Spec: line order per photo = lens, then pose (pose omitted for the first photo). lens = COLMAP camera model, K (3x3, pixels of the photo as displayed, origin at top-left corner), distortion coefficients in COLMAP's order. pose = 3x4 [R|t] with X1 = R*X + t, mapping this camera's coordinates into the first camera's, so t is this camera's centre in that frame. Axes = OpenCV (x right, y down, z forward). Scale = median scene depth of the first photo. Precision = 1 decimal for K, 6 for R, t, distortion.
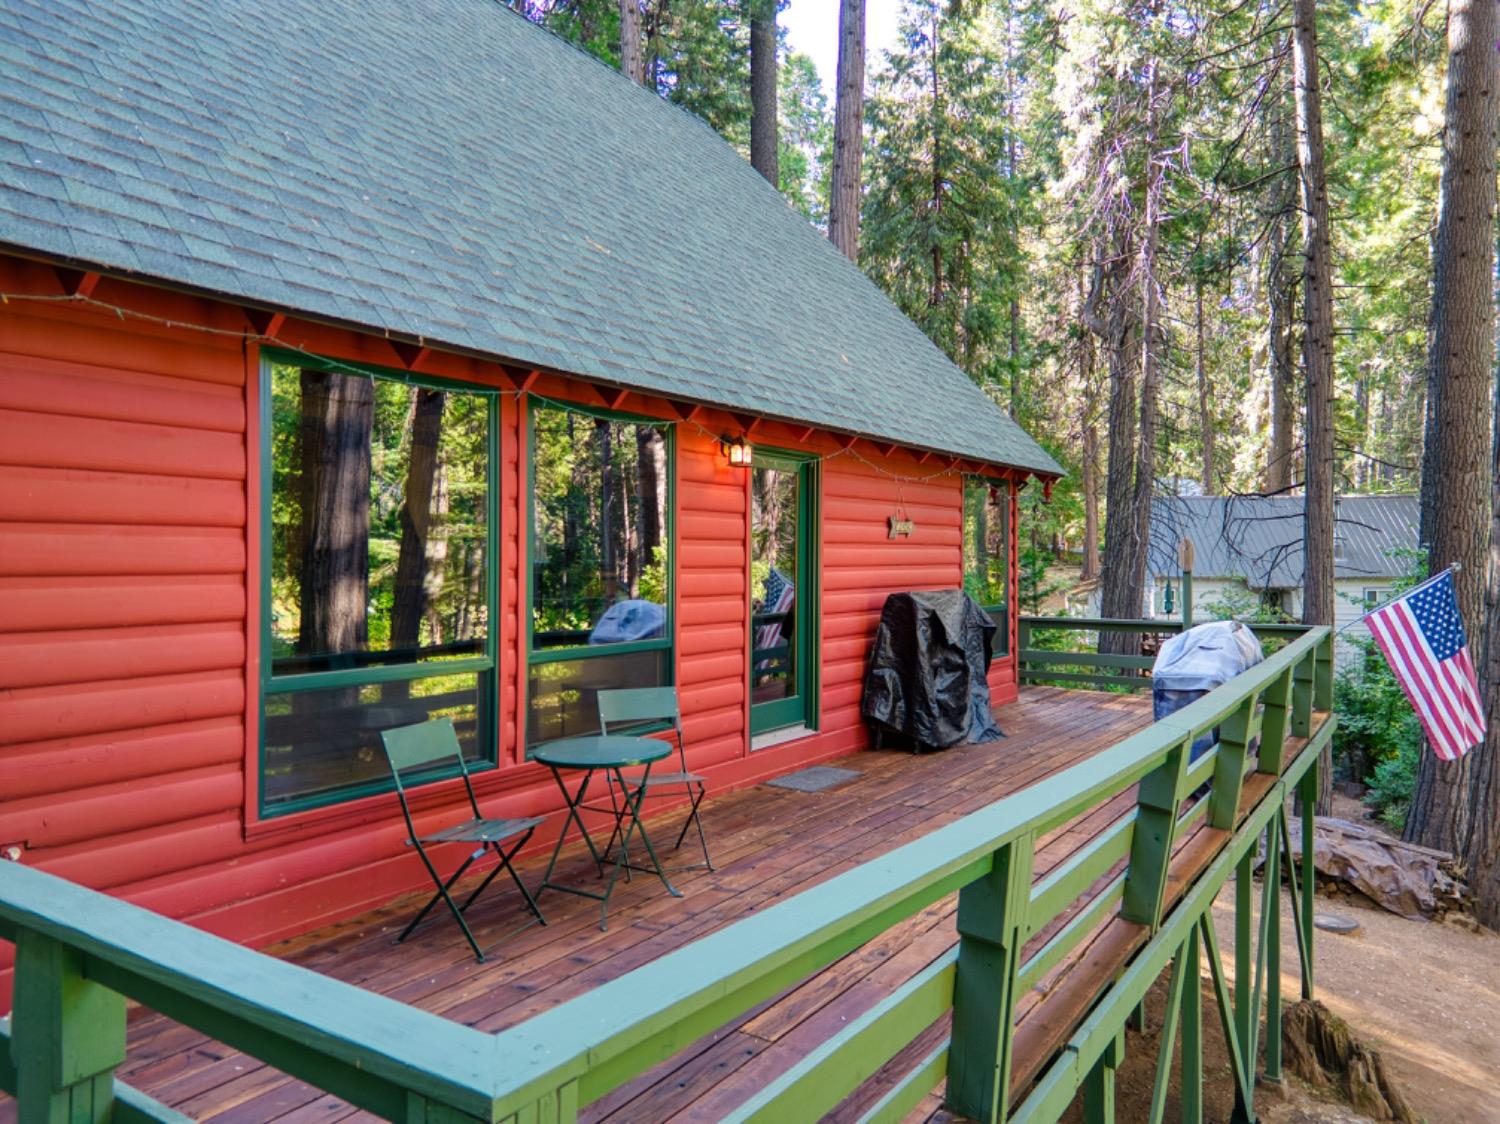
lens RADIAL K [[1061.8, 0, 750.0], [0, 1061.8, 562.0], [0, 0, 1]] dist [0.006579, 0.000438]
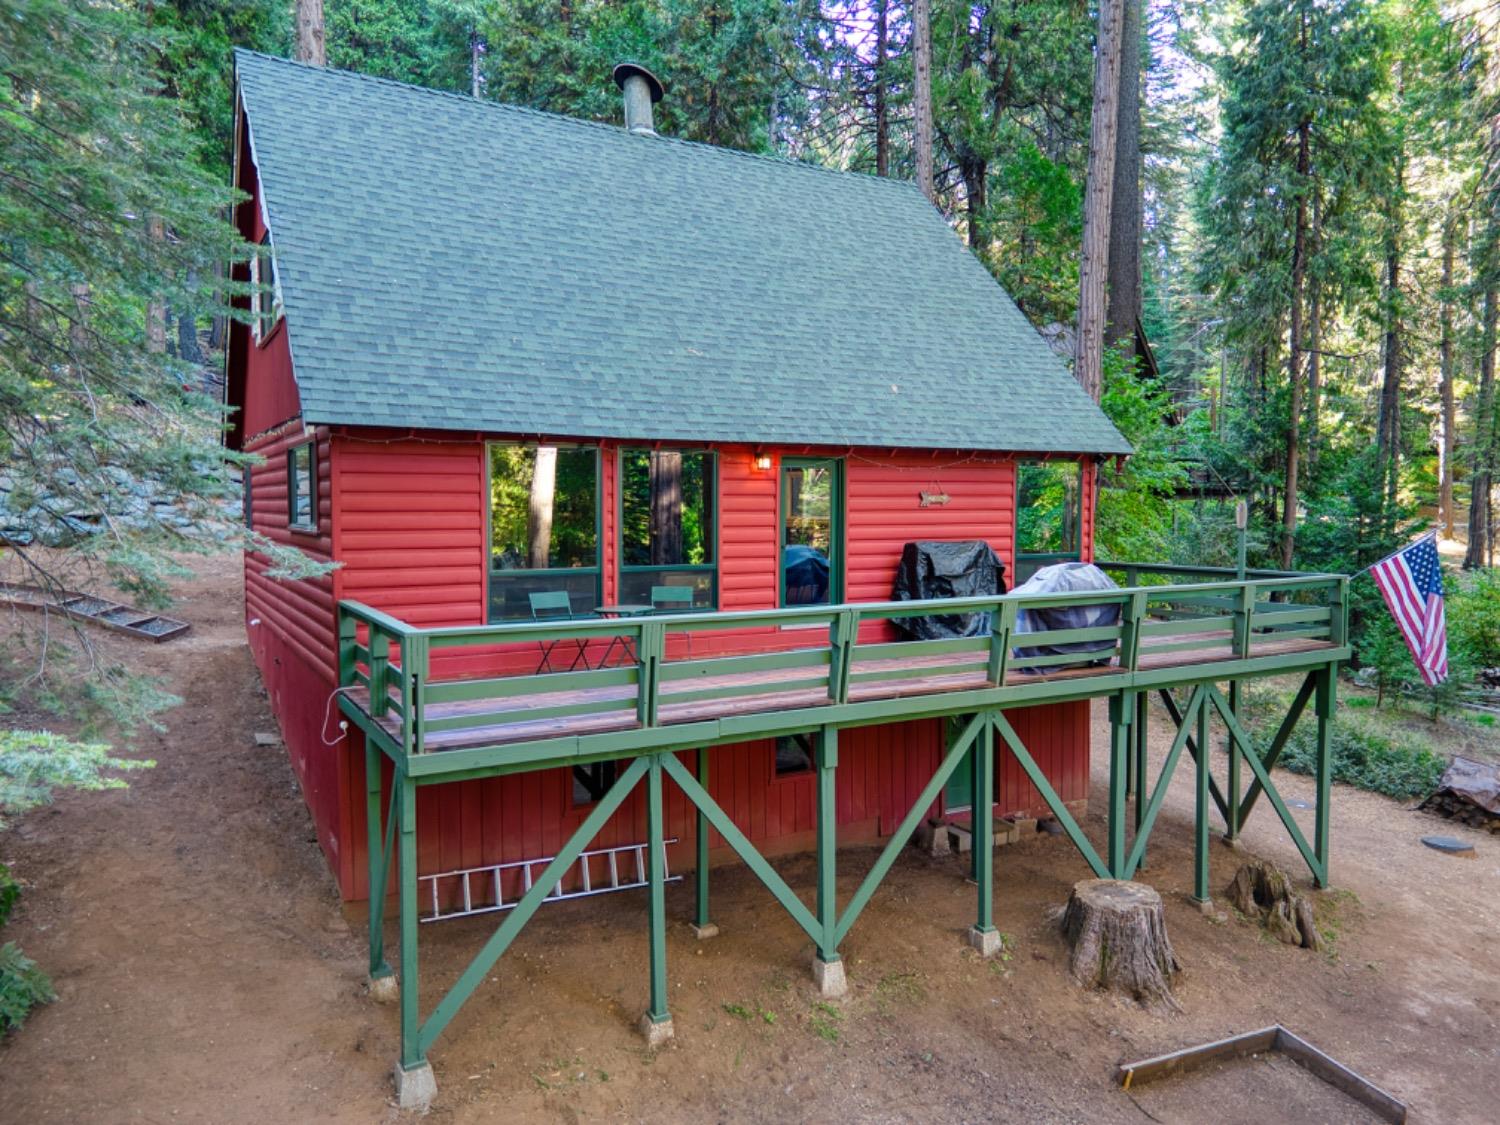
lens RADIAL K [[1061.8, 0, 750.0], [0, 1061.8, 562.5], [0, 0, 1]] dist [0.006579, 0.000438]
pose [[0.896999, 0.022548, -0.441457, 0.580040], [-0.000312, 0.998730, 0.050377, -0.018052], [0.442033, -0.045050, 0.895867, -0.474817]]
